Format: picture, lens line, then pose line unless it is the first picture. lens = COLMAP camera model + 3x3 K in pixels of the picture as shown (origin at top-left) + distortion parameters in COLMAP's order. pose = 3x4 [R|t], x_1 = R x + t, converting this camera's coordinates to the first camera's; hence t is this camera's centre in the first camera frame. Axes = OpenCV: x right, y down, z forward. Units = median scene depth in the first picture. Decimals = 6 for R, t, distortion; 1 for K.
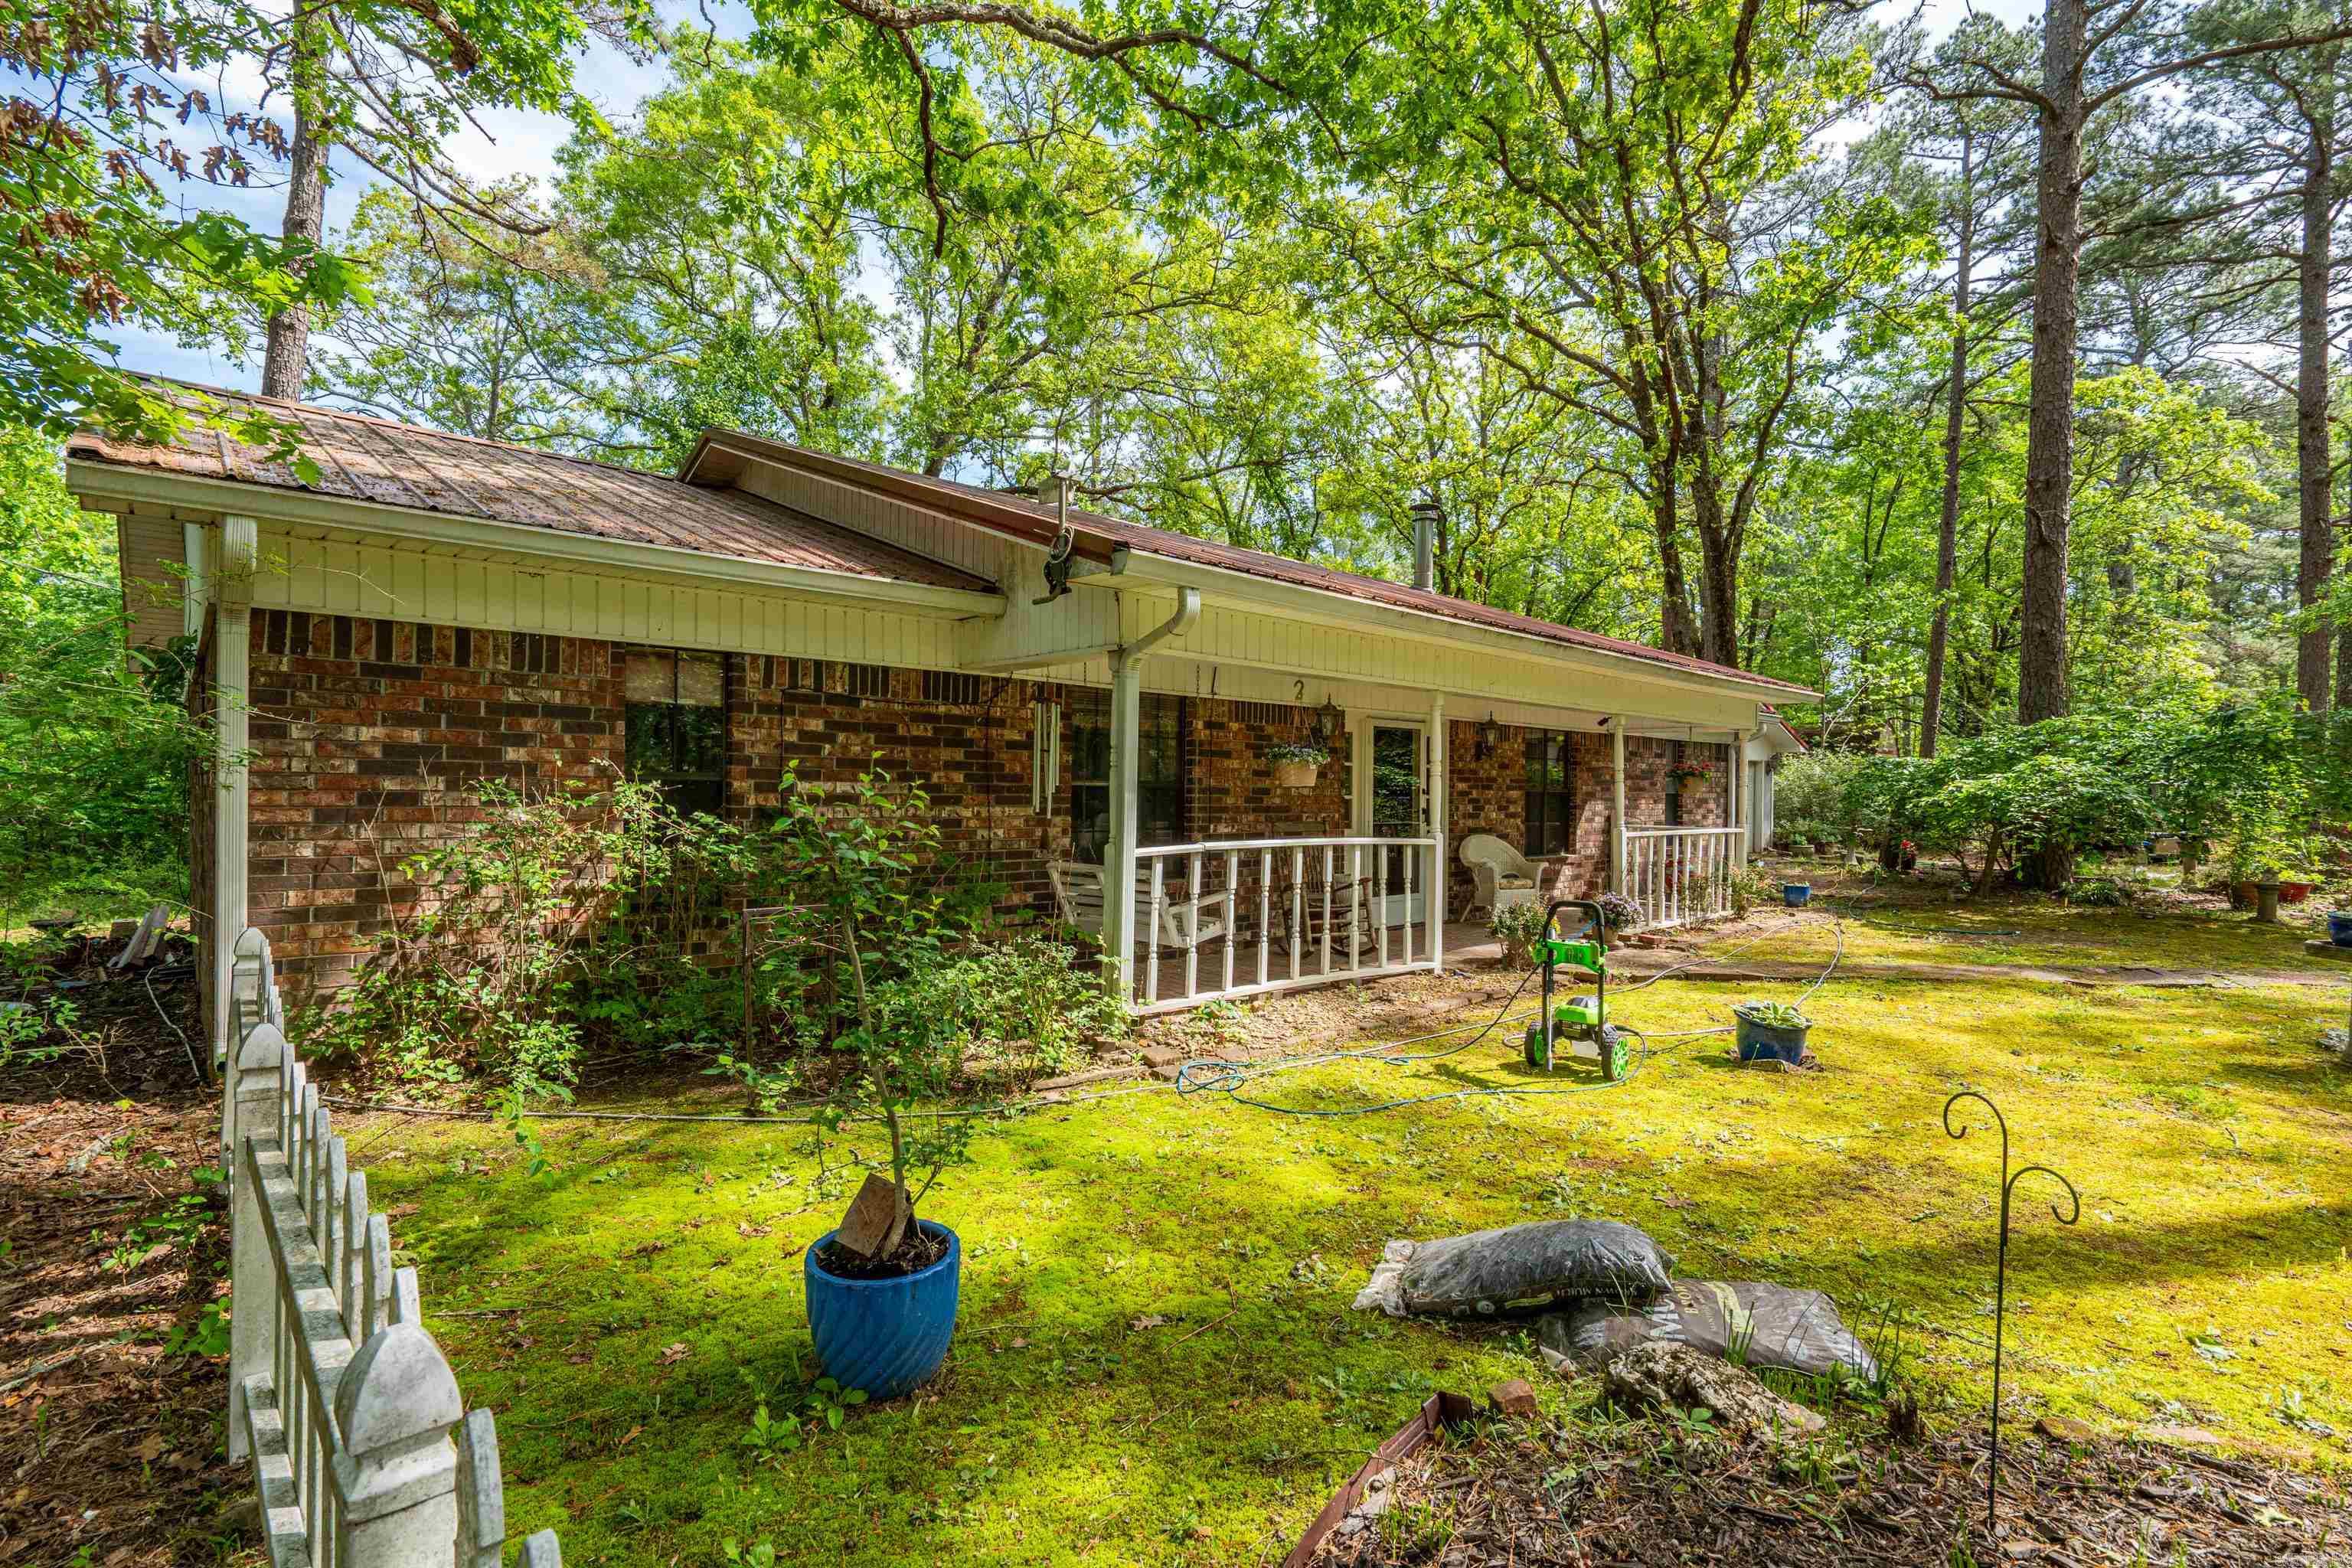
lens RADIAL K [[1082.3, 0, 1170.3], [0, 1082.3, 786.6], [0, 0, 1]] dist [-0.002659, -0.000092]
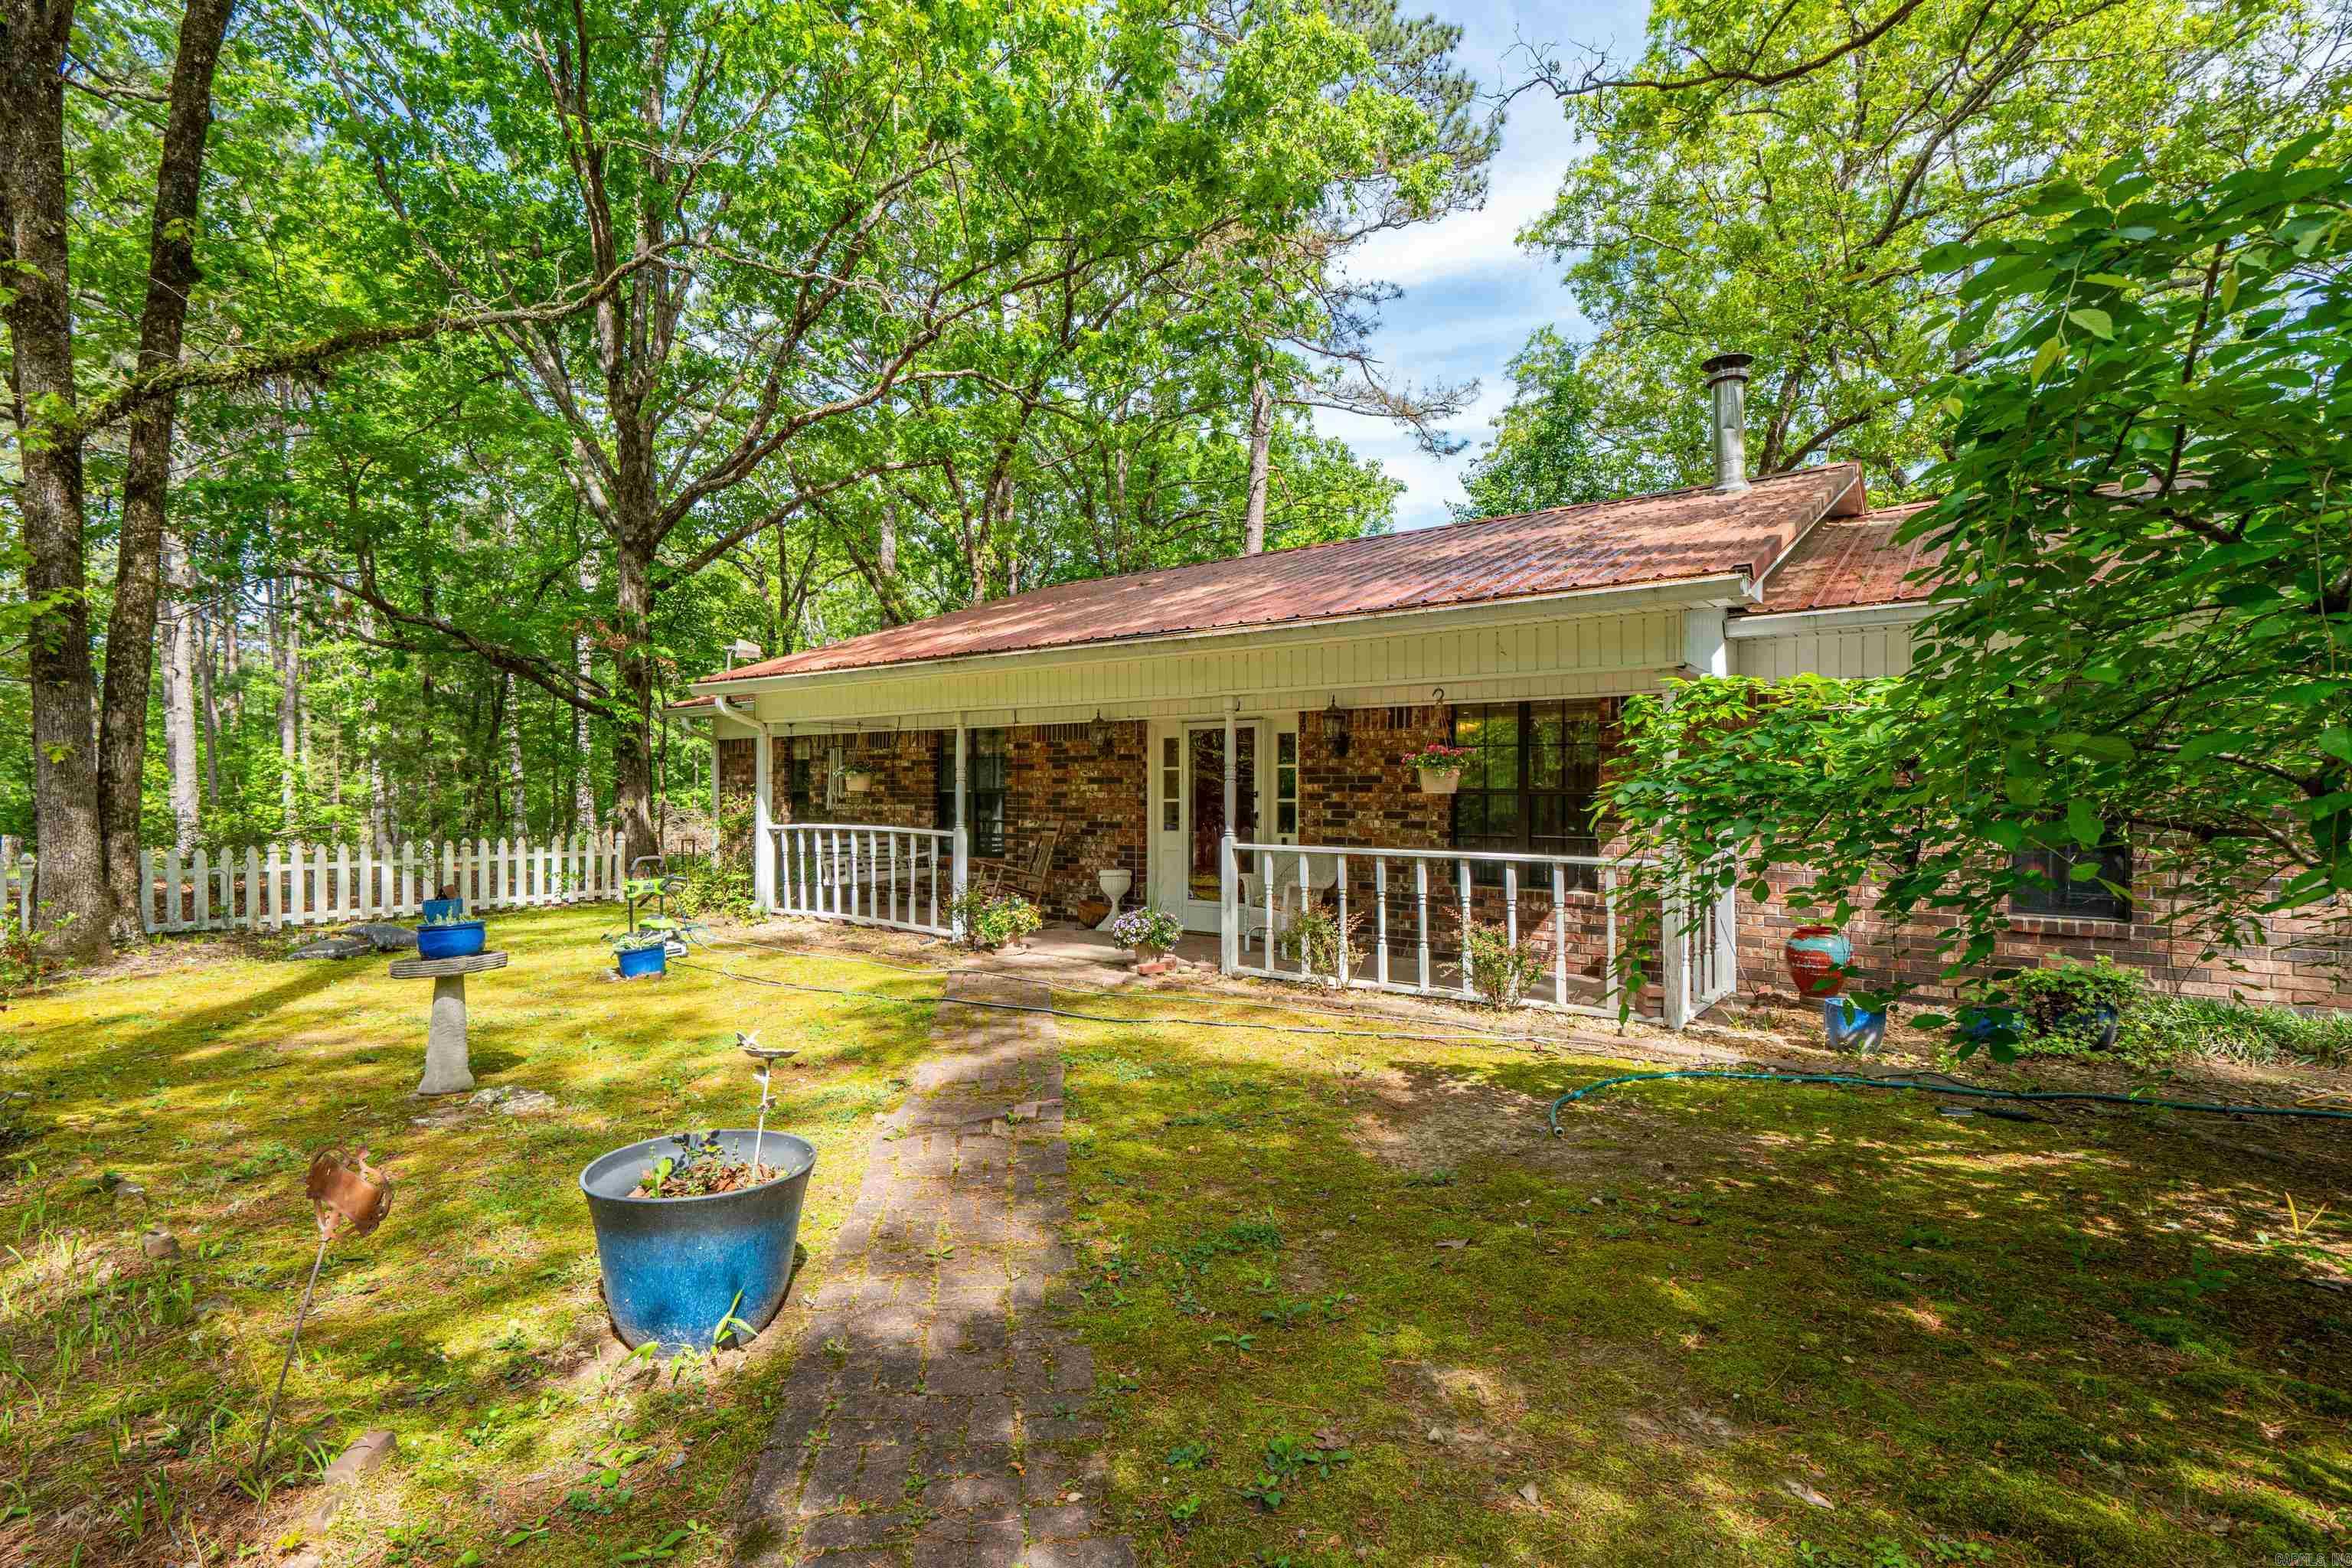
lens RADIAL K [[1082.3, 0, 1175.3], [0, 1082.3, 790.3], [0, 0, 1]] dist [-0.002659, -0.000092]
pose [[0.192071, -0.013343, -0.981290, 0.774631], [0.001593, 0.999910, -0.013285, 0.009014], [0.981380, 0.000989, 0.192075, 0.517504]]
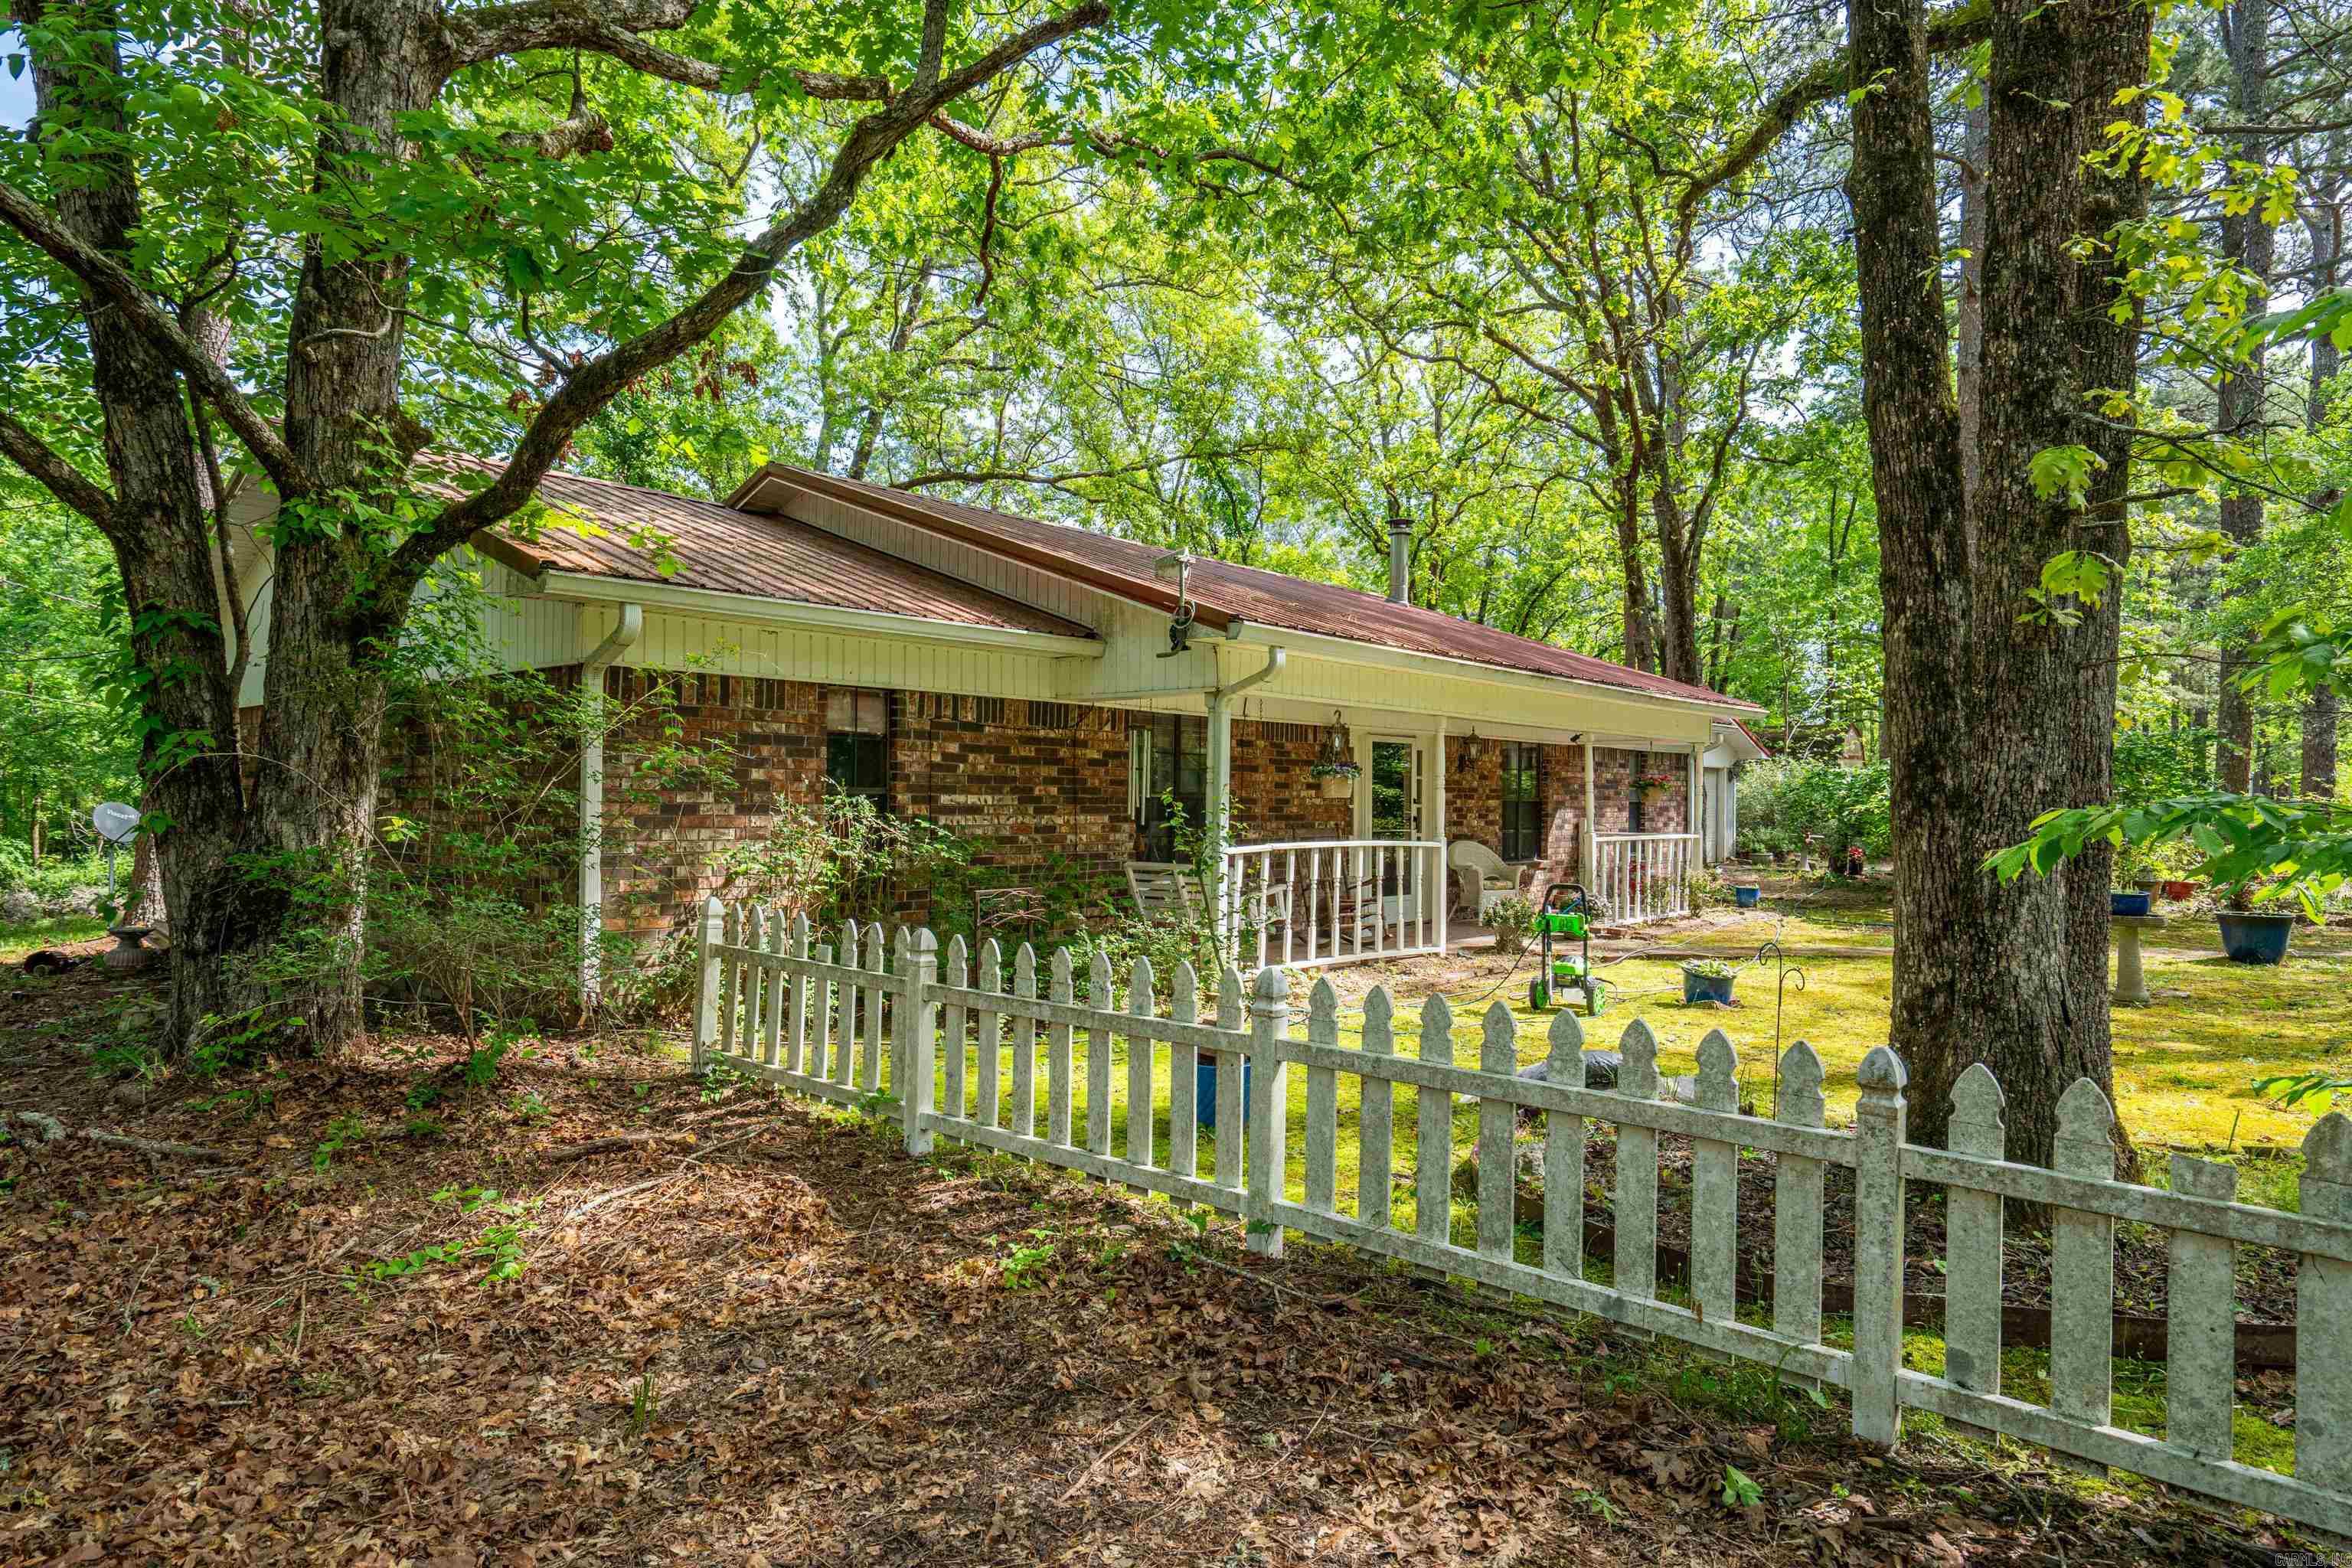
lens RADIAL K [[1266.4, 0, 1179.2], [0, 1266.4, 783.4], [0, 0, 1]] dist [0.002475, -0.000196]
pose [[0.995978, 0.000193, 0.089601, -0.118398], [0.000469, 0.999973, -0.007371, -0.003732], [-0.089600, 0.007383, 0.995950, -0.251877]]
